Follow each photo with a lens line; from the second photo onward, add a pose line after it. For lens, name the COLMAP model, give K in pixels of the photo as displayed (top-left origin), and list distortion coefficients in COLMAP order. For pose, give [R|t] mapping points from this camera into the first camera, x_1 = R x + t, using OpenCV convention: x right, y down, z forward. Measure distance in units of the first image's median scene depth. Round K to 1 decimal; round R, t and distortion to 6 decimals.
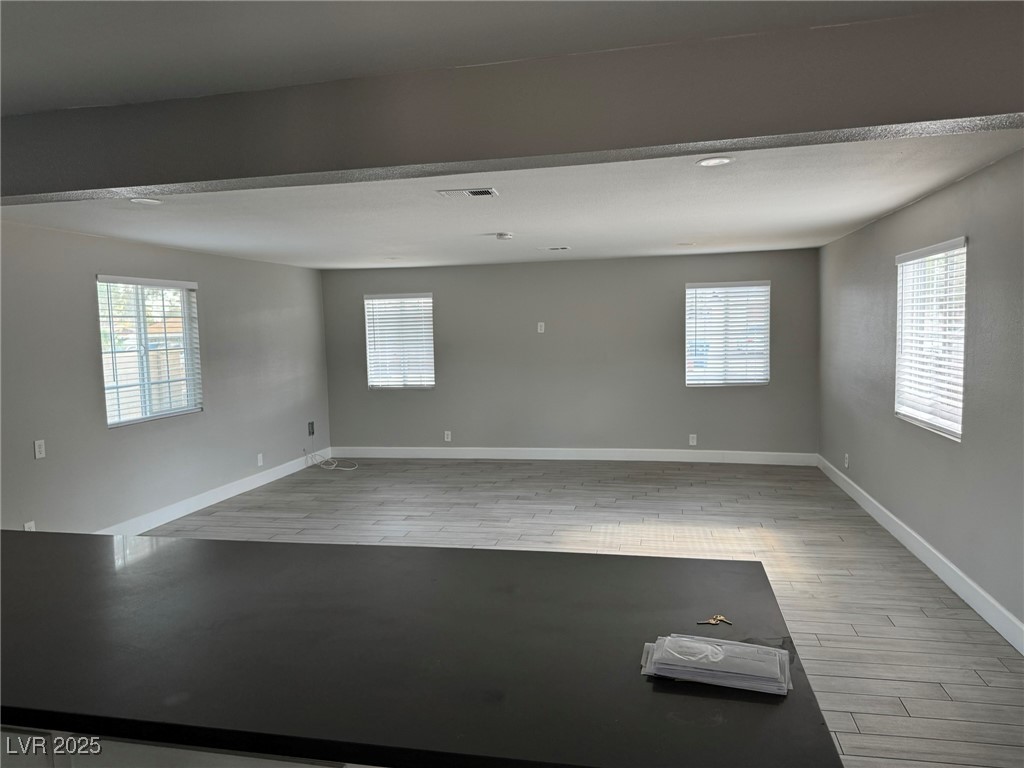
lens RADIAL K [[704.8, 0, 512.0], [0, 704.8, 384.0], [0, 0, 1]] dist [0.095147, -0.136235]
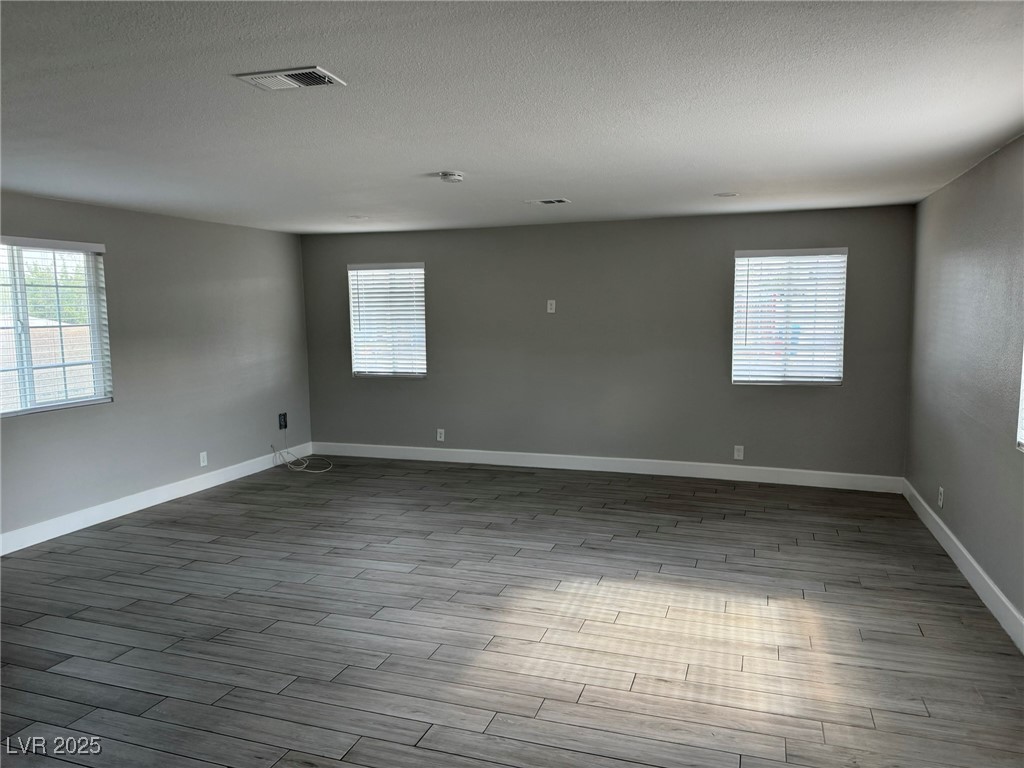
lens RADIAL K [[713.2, 0, 512.0], [0, 713.2, 384.0], [0, 0, 1]] dist [0.033009, -0.040154]
pose [[0.992632, 0.025951, -0.118353, 0.121682], [-0.022772, 0.999345, 0.028129, -0.016237], [0.119005, -0.025227, 0.992573, 0.233574]]
